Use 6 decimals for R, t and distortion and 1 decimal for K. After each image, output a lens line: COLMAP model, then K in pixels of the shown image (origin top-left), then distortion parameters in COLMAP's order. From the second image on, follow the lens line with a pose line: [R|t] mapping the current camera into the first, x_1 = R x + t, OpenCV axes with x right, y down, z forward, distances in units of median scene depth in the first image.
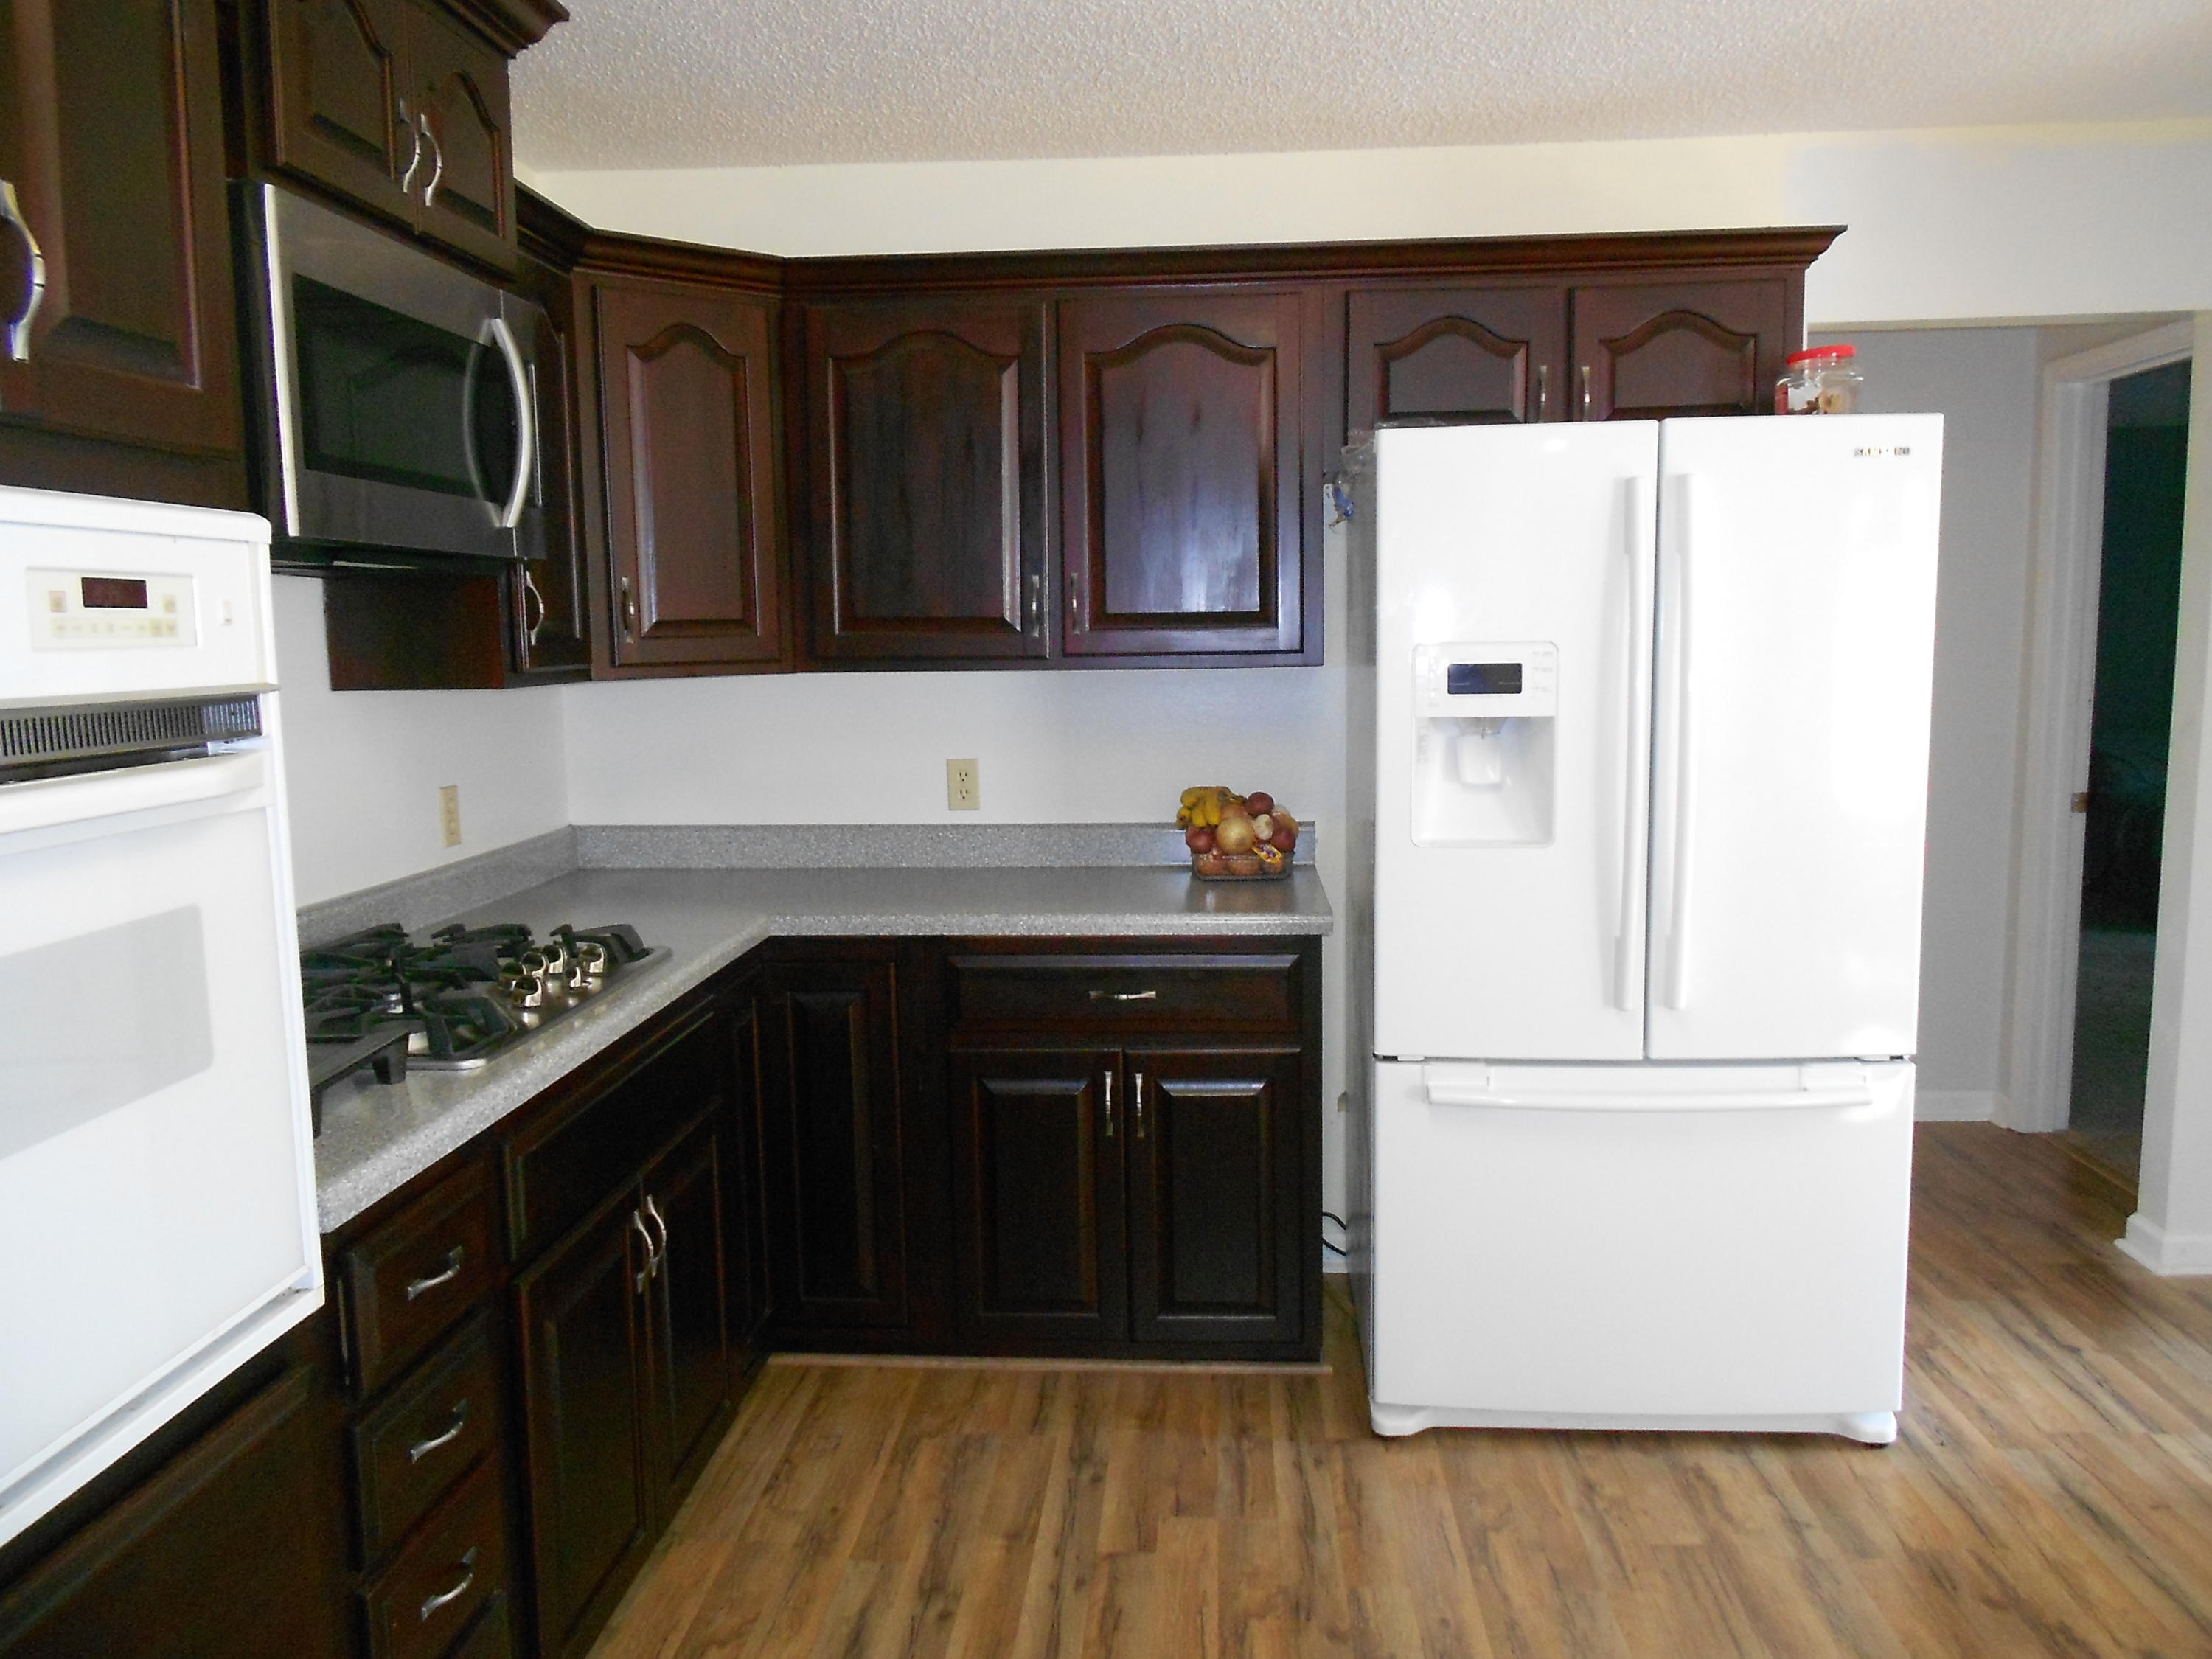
lens RADIAL K [[1671.3, 0, 1105.7], [0, 1671.3, 836.4], [0, 0, 1]] dist [-0.013185, 0.002131]
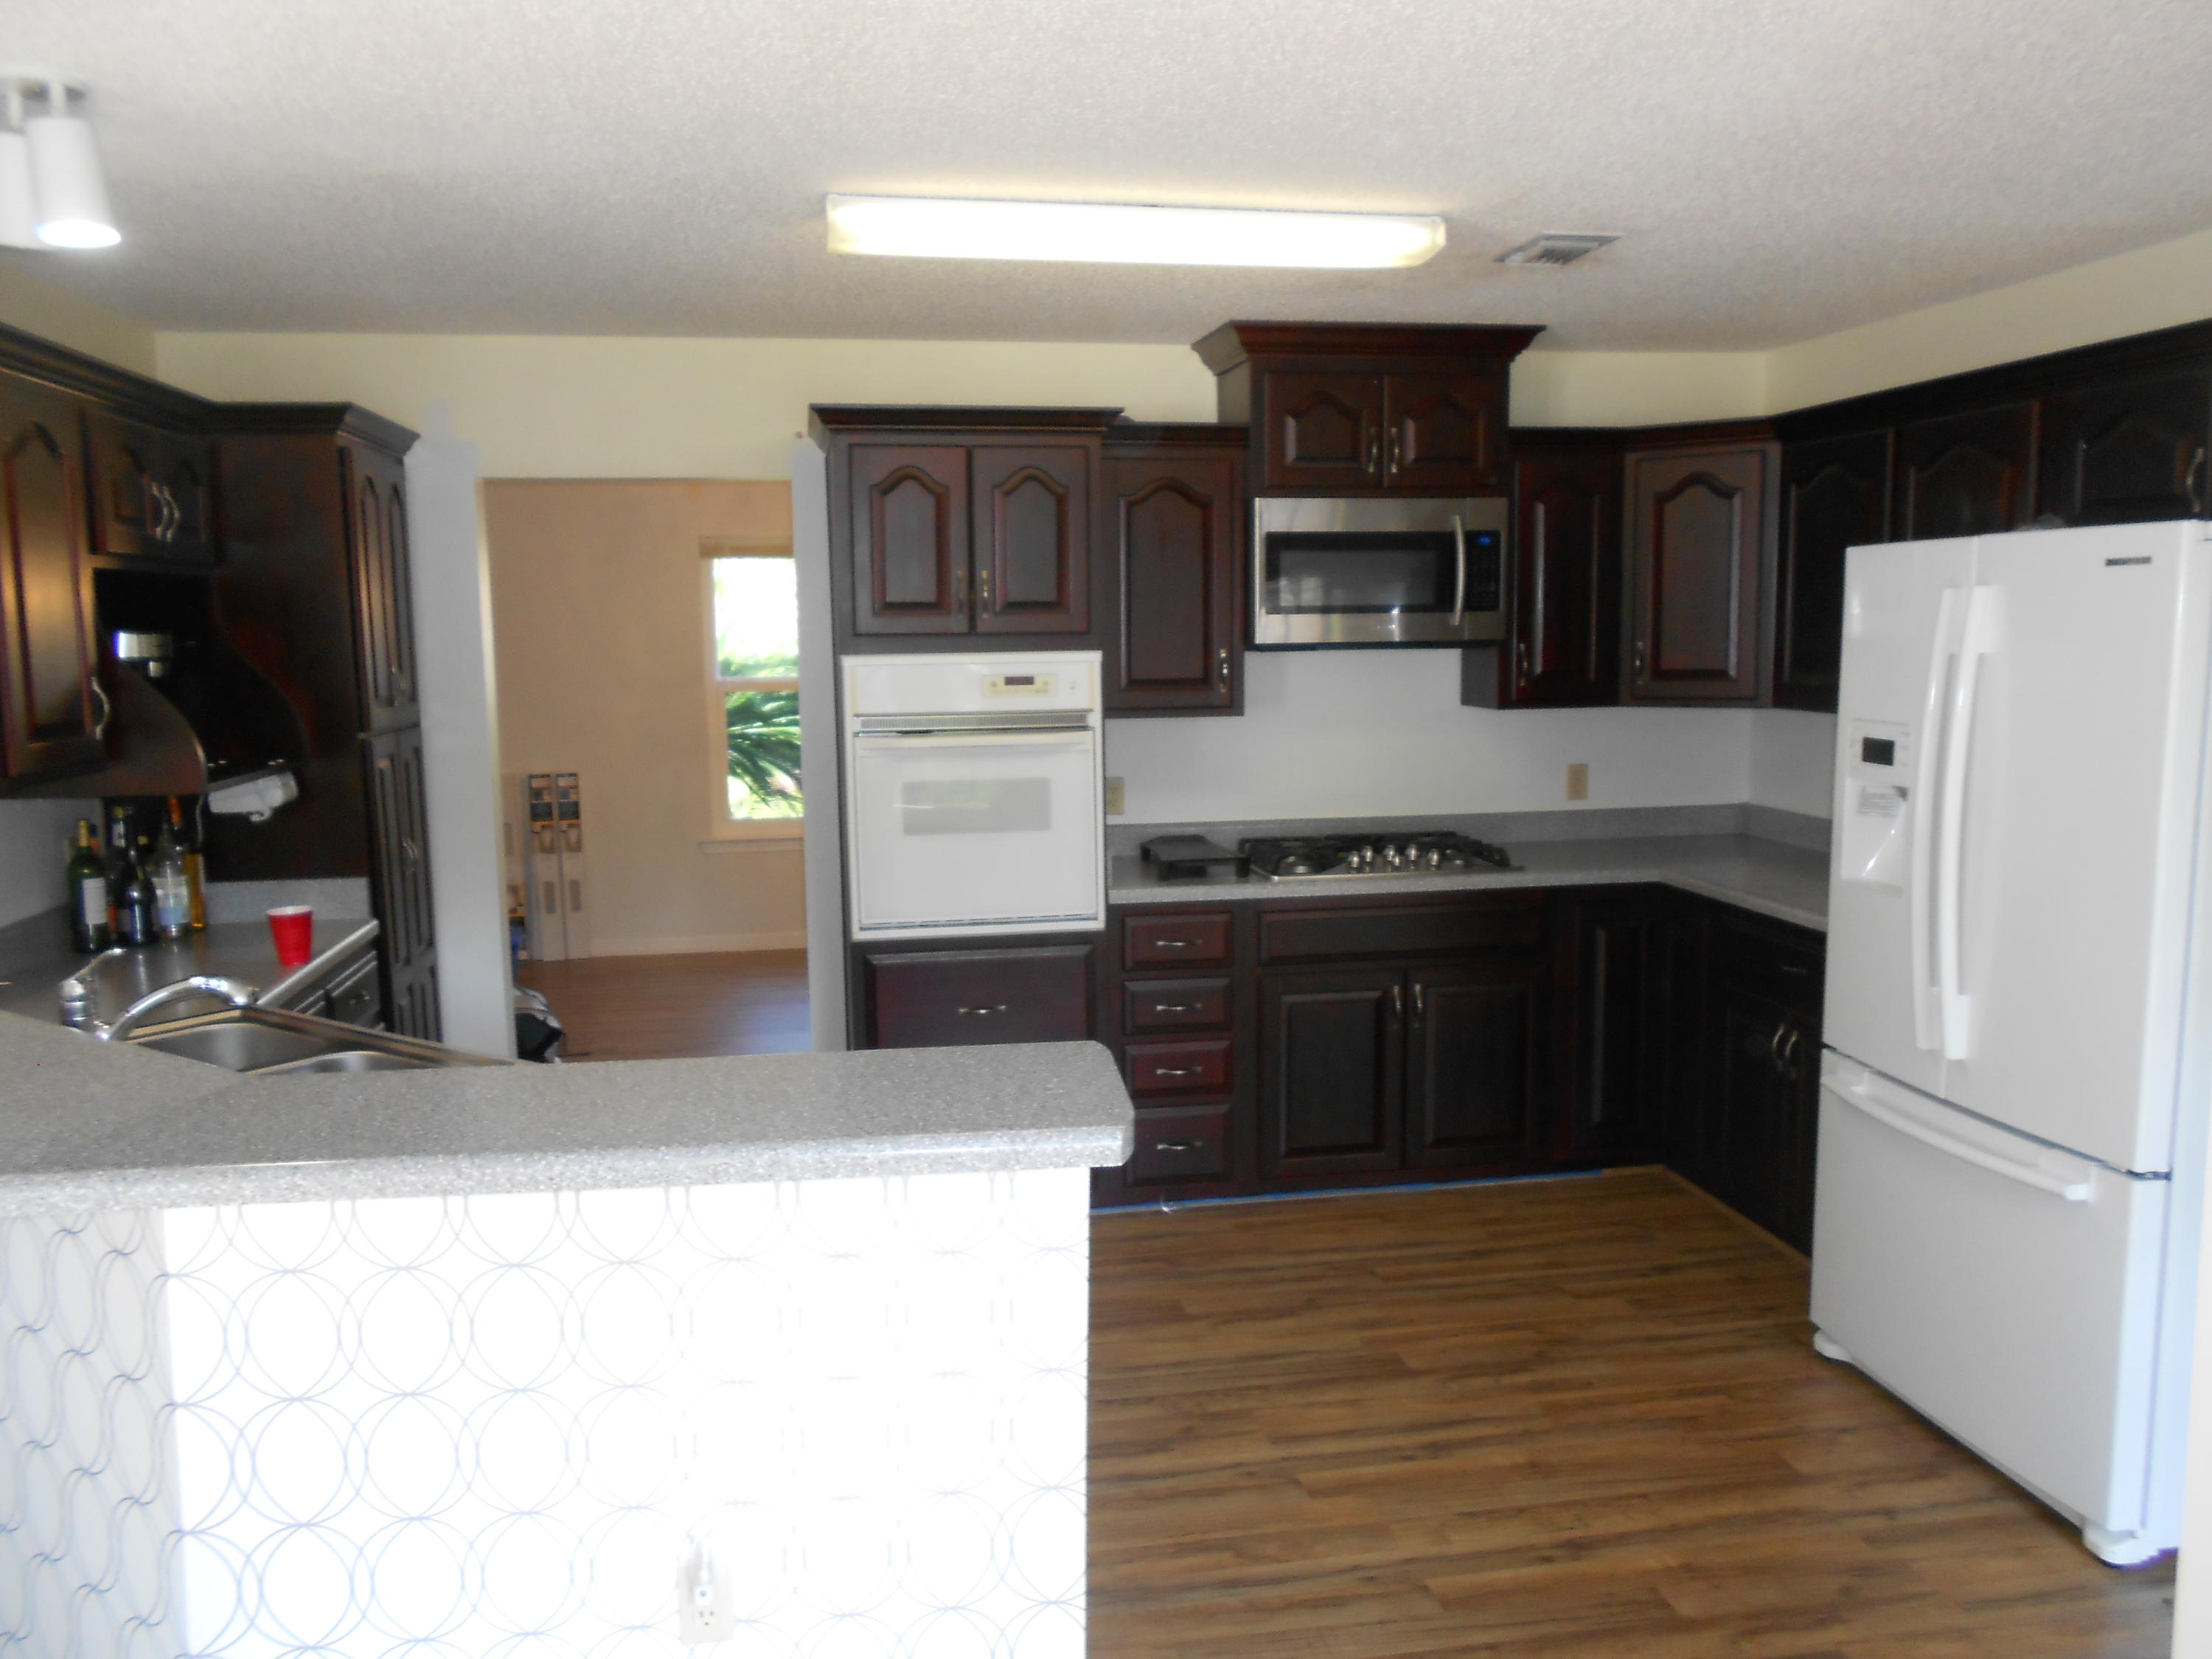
lens RADIAL K [[1671.3, 0, 1104.2], [0, 1671.3, 829.4], [0, 0, 1]] dist [-0.013185, 0.002131]
pose [[0.243390, 0.135925, -0.960357, 1.324114], [-0.105886, 0.987938, 0.112993, -0.121578], [0.964131, 0.074187, 0.254847, 0.161617]]
